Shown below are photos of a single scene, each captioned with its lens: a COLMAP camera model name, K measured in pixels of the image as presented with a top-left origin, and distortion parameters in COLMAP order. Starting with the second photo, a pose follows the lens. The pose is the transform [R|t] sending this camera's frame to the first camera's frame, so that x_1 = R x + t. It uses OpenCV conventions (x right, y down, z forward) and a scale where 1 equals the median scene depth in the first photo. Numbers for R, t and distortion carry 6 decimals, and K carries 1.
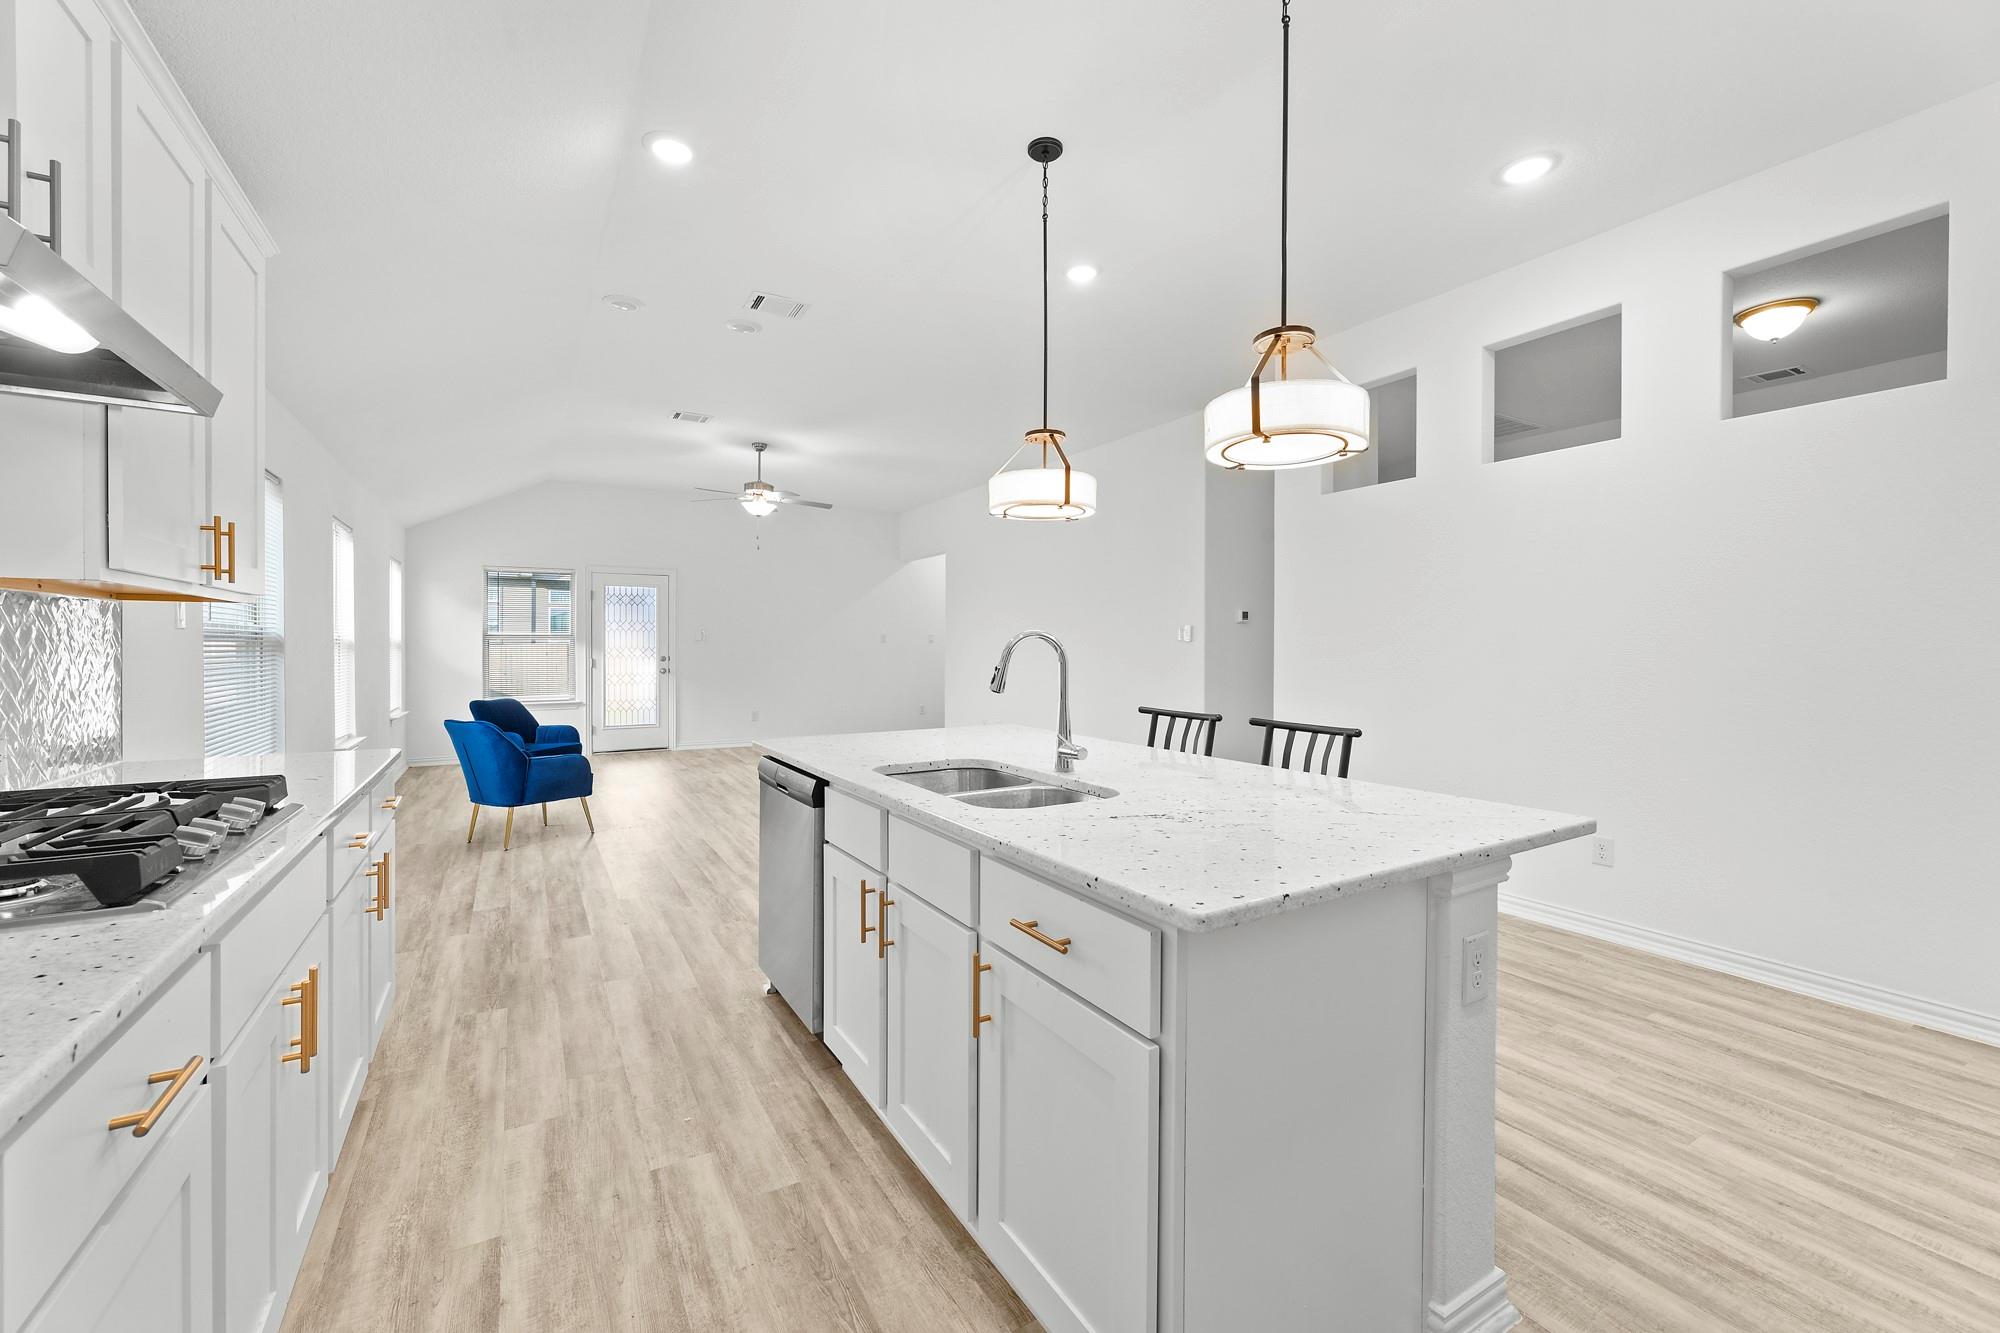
lens RADIAL K [[807.2, 0, 1002.3], [0, 807.2, 653.8], [0, 0, 1]] dist [0.002388, 0.000090]
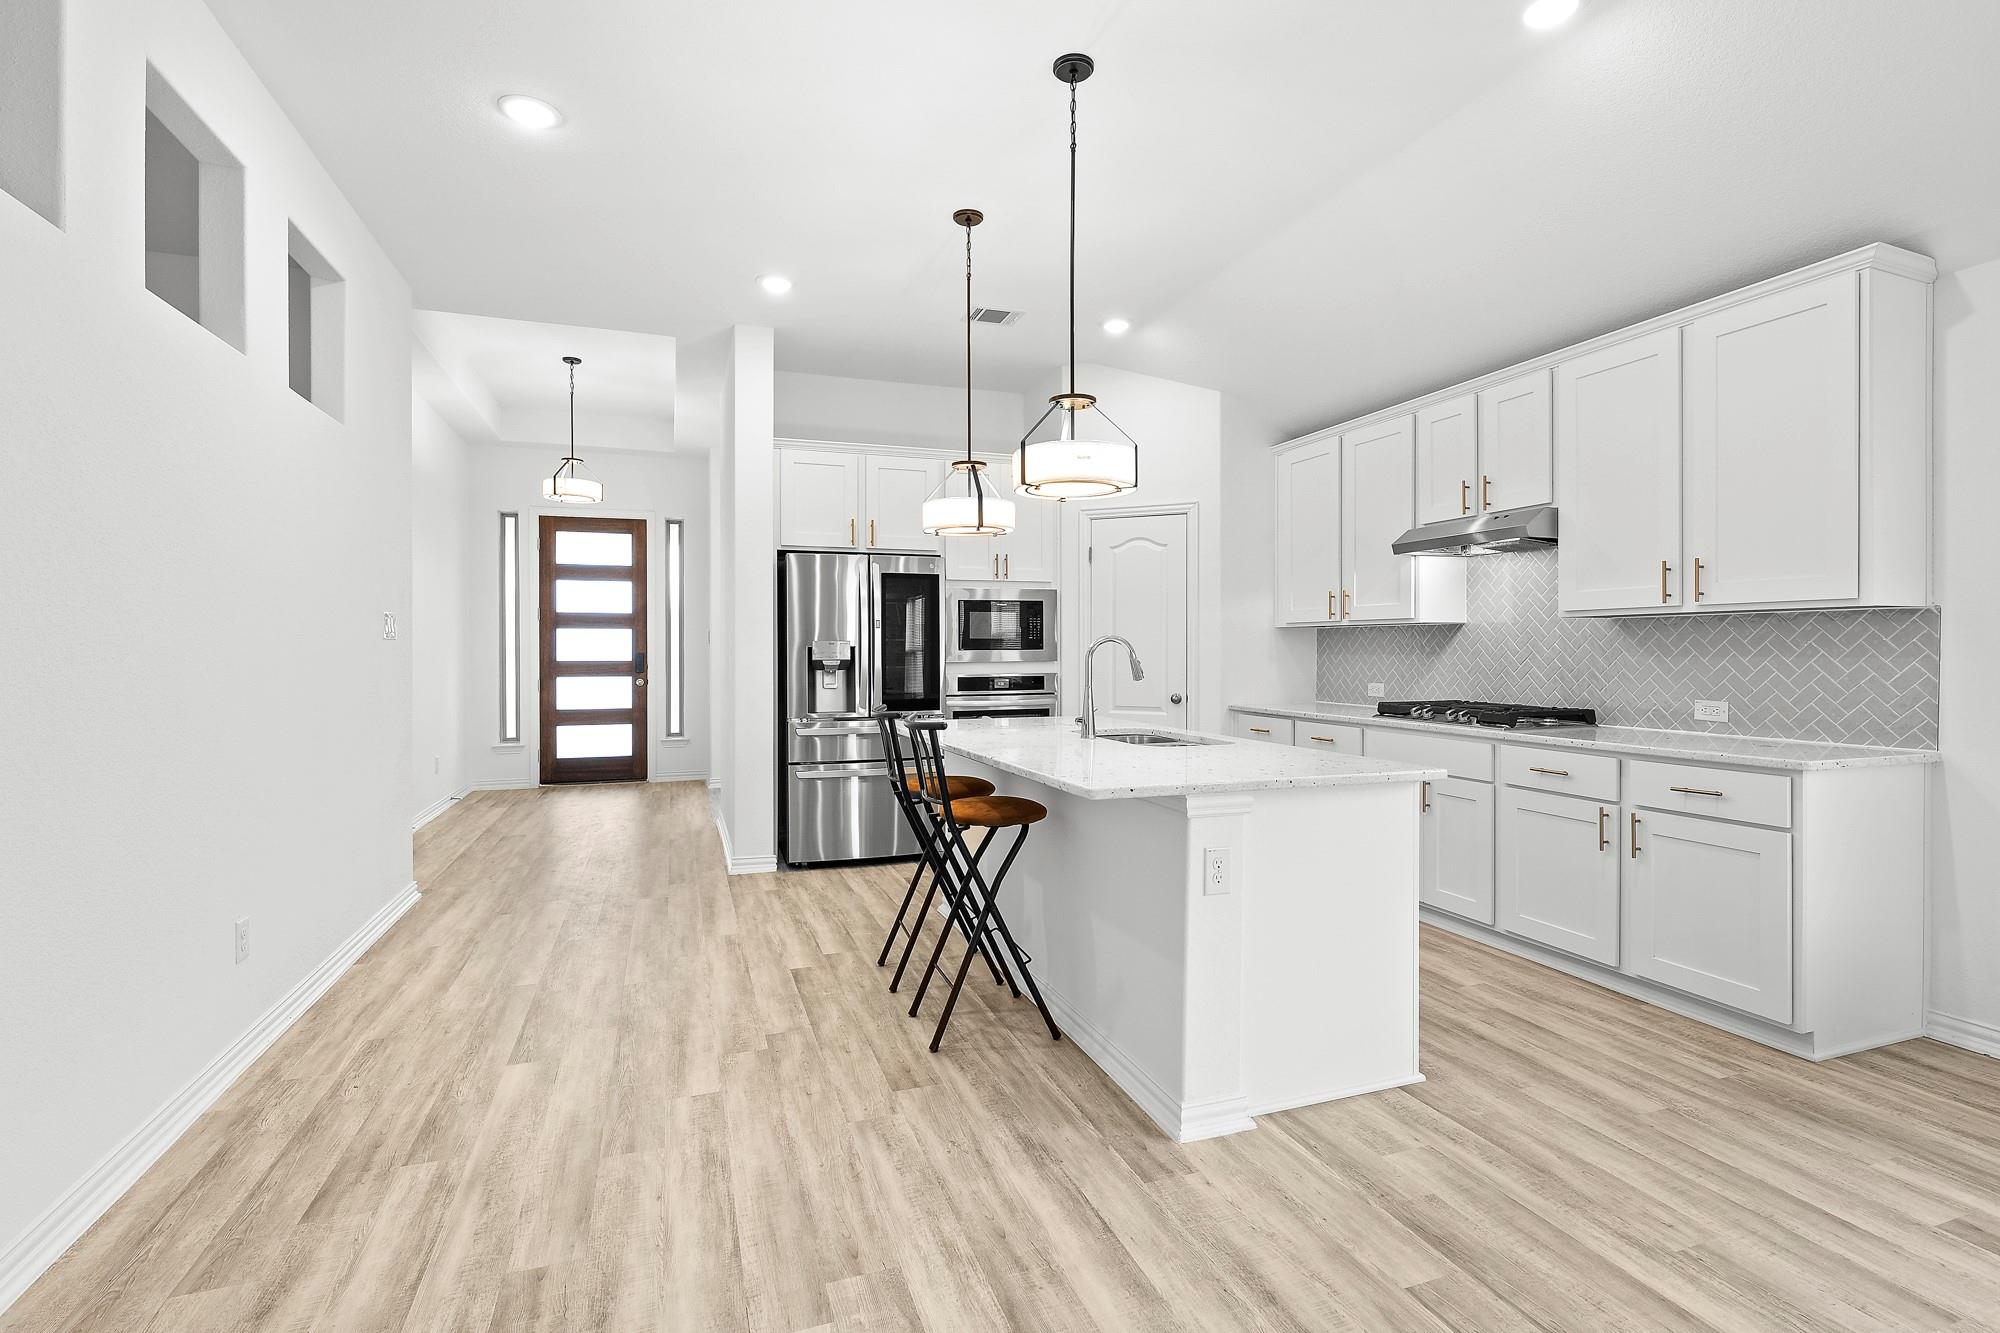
lens RADIAL K [[920.3, 0, 1003.5], [0, 920.3, 660.6], [0, 0, 1]] dist [-0.001954, -0.000334]
pose [[-0.981043, -0.003698, 0.193753, -0.067117], [0.000622, 0.999753, 0.022231, -0.016803], [-0.193787, 0.021930, -0.980799, 2.062979]]
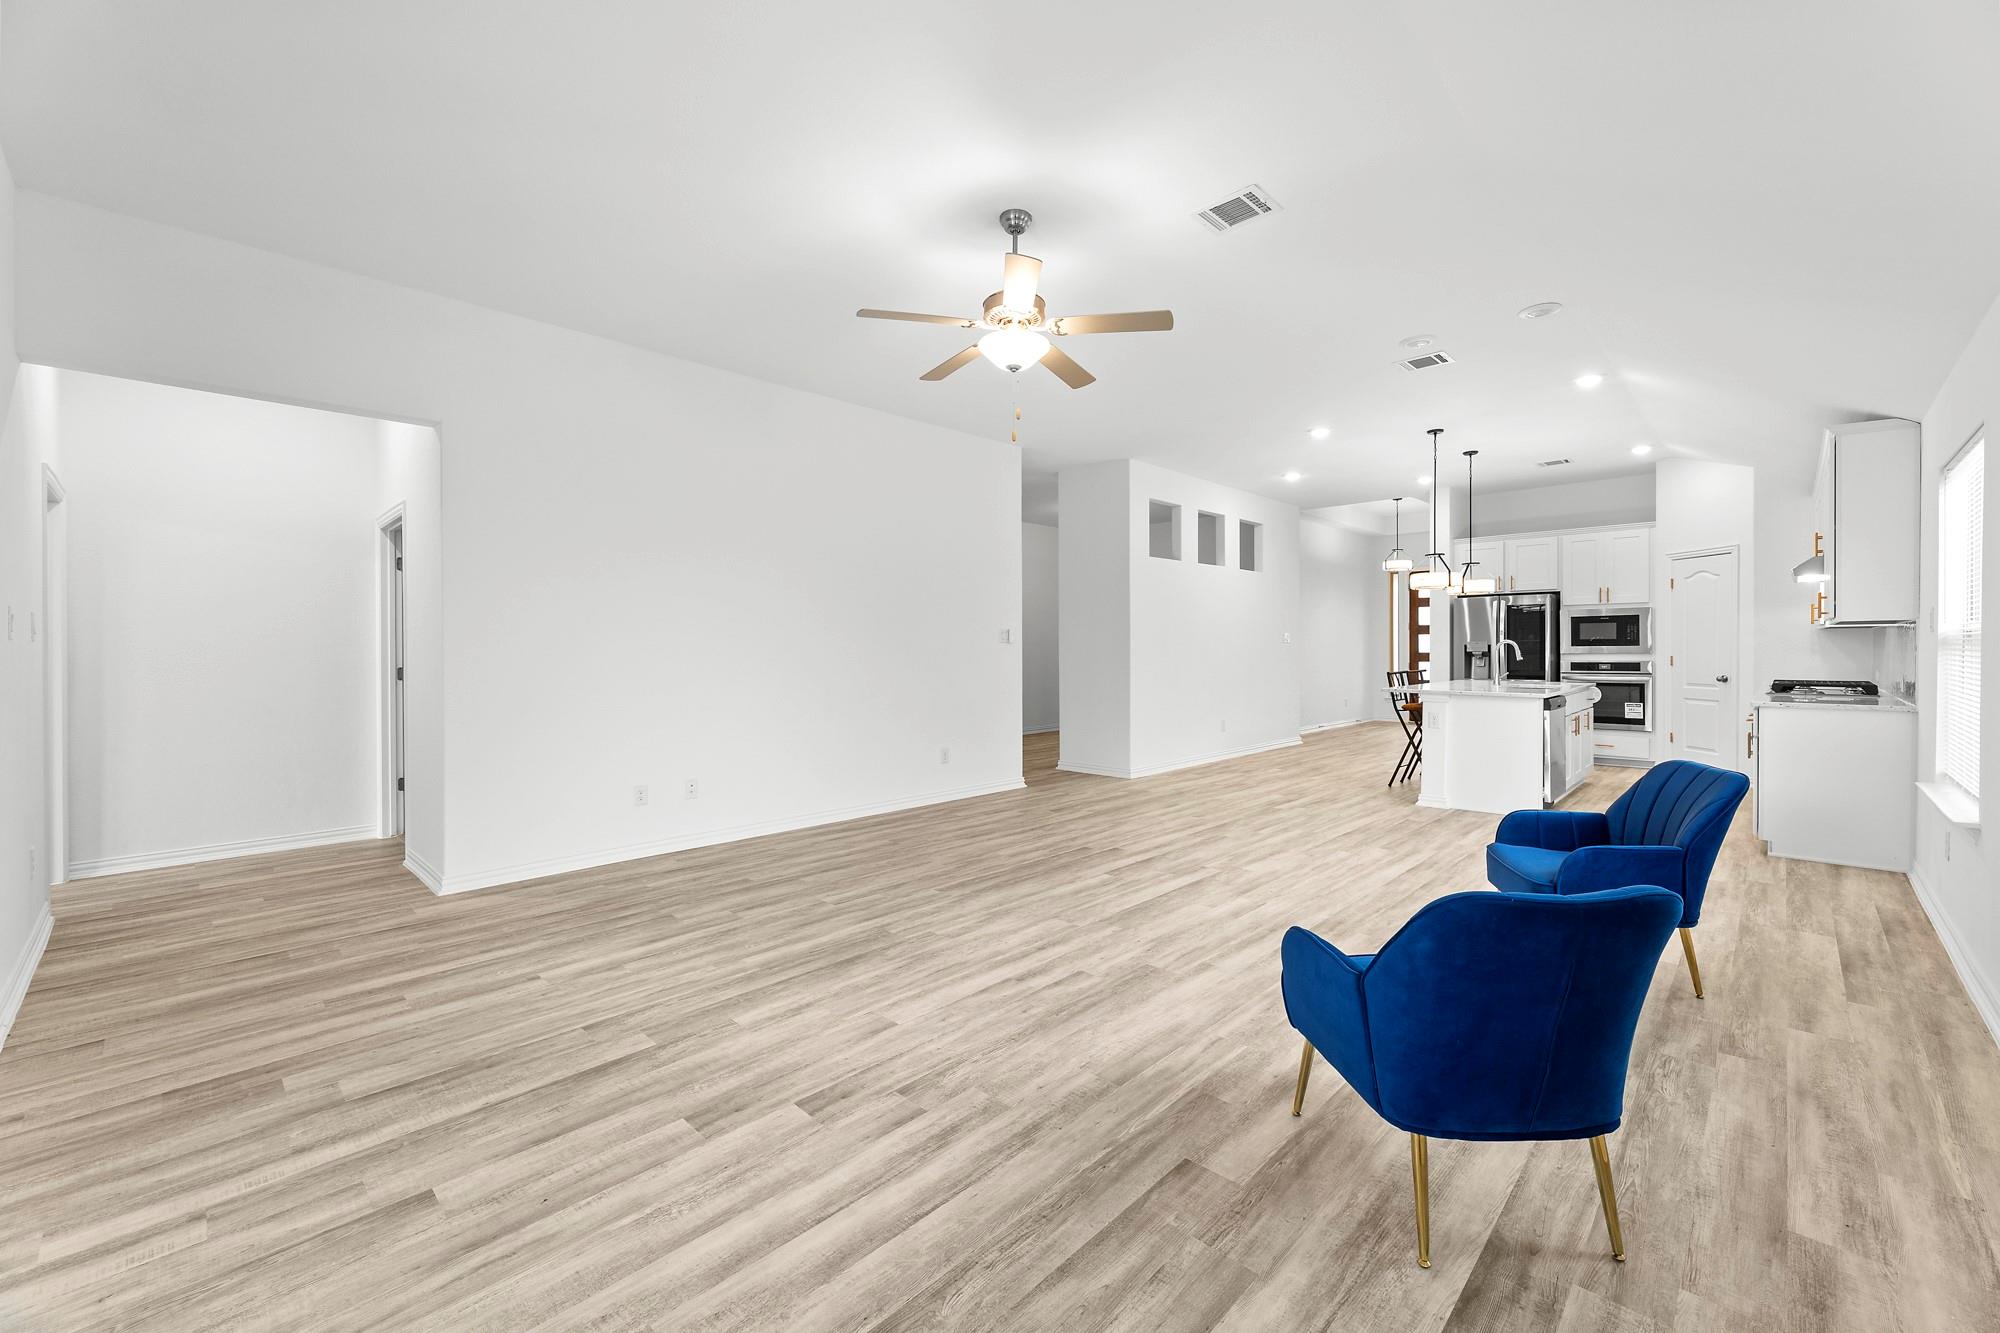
lens RADIAL K [[807.2, 0, 1011.5], [0, 807.2, 661.1], [0, 0, 1]] dist [0.002388, 0.000090]
pose [[-0.255572, -0.014920, 0.966675, -1.970890], [0.015320, 0.999693, 0.019480, -0.031277], [-0.966669, 0.019788, -0.255265, 2.890007]]
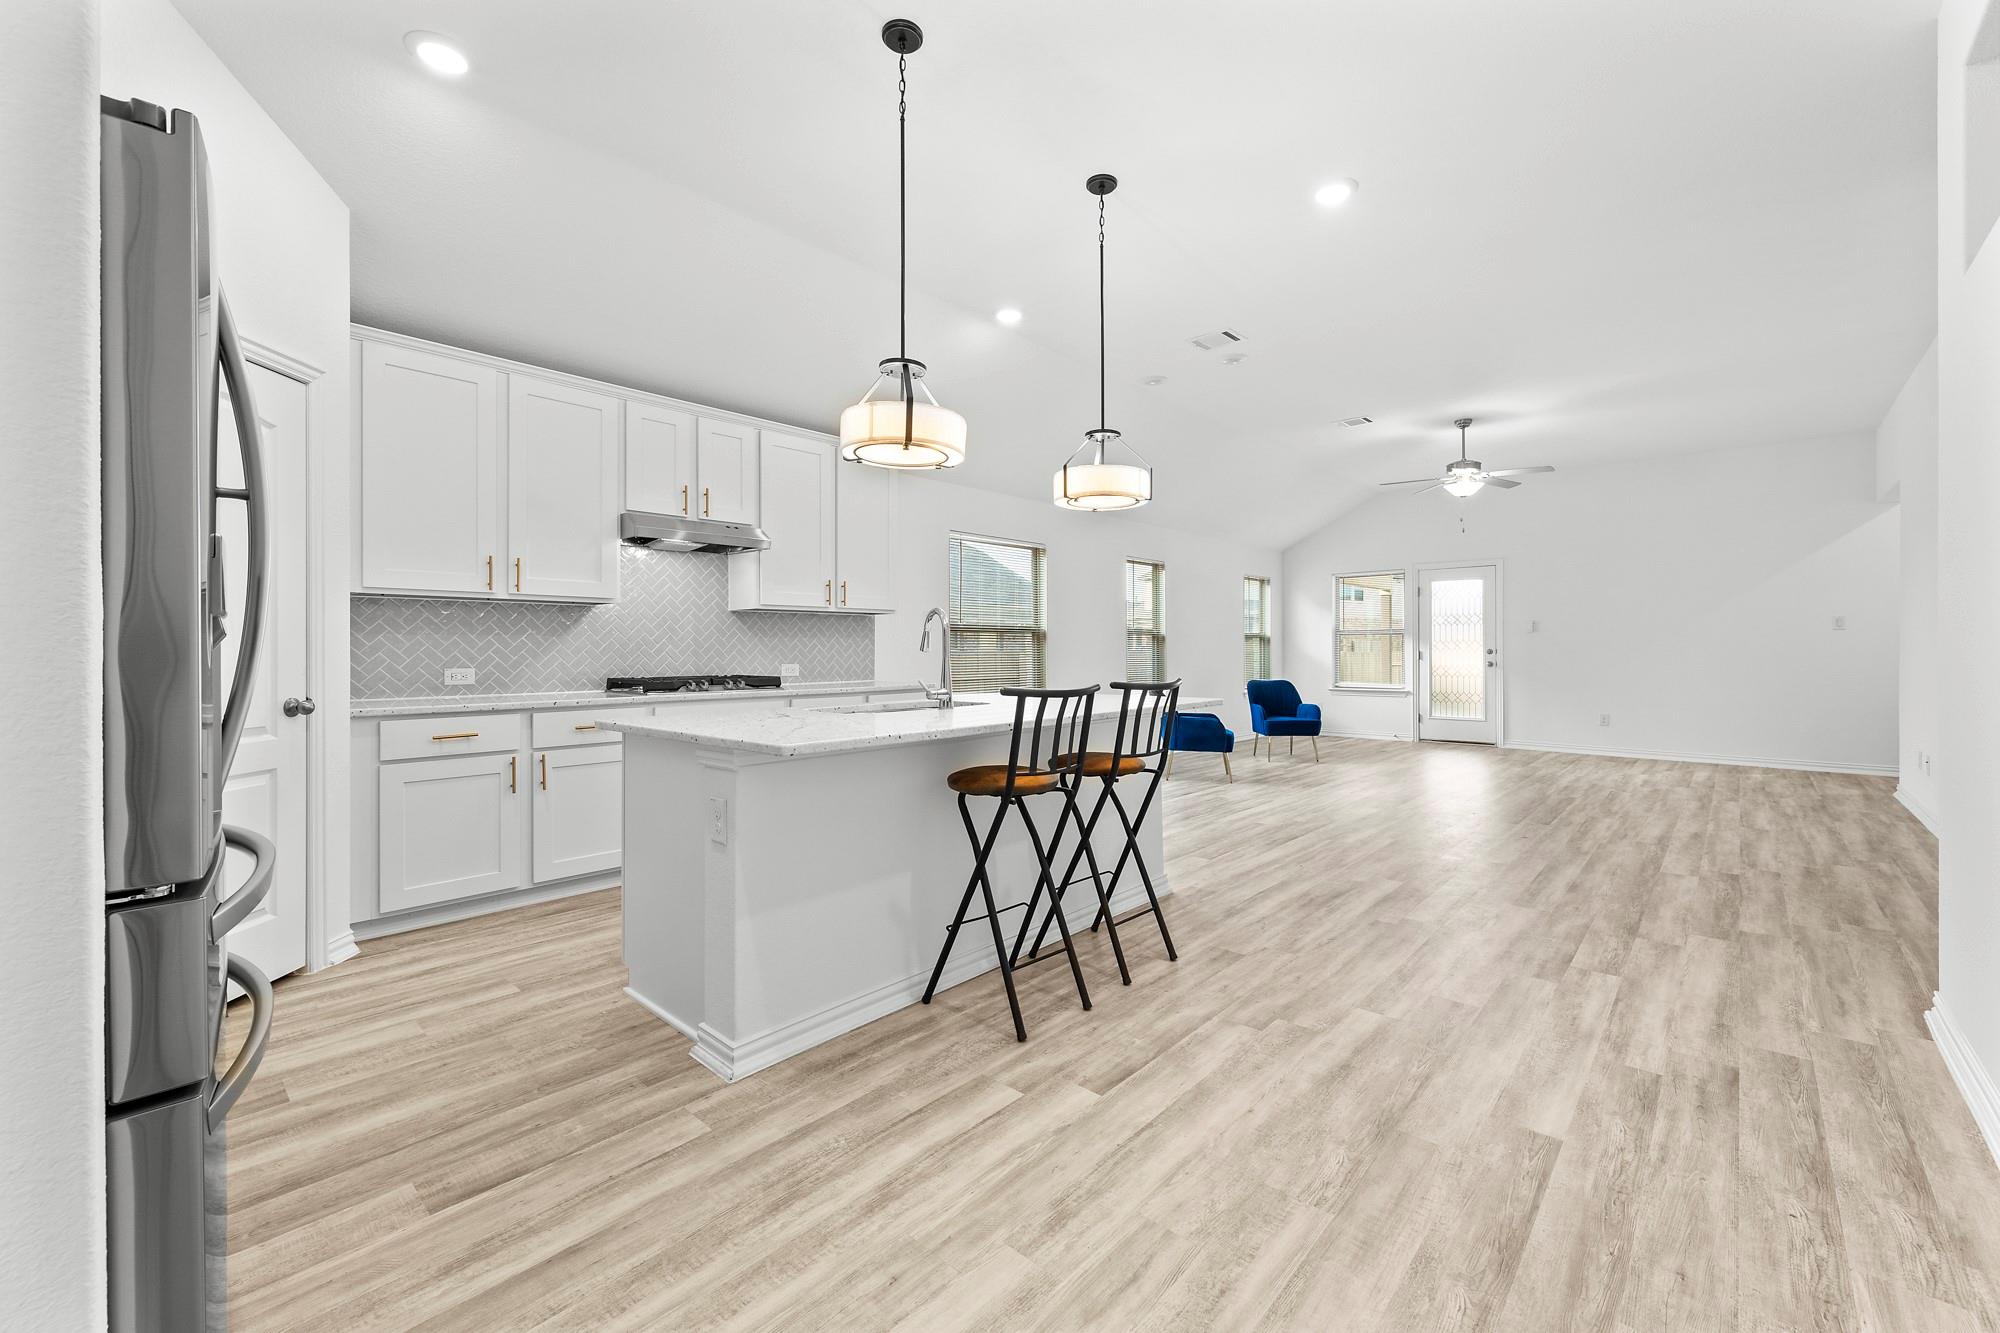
lens RADIAL K [[807.2, 0, 1012.6], [0, 807.2, 651.7], [0, 0, 1]] dist [0.002388, 0.000090]
pose [[0.291510, 0.000033, -0.956568, 1.153881], [-0.006340, 0.999978, -0.001898, 0.039688], [0.956547, 0.006618, 0.291504, 0.573698]]
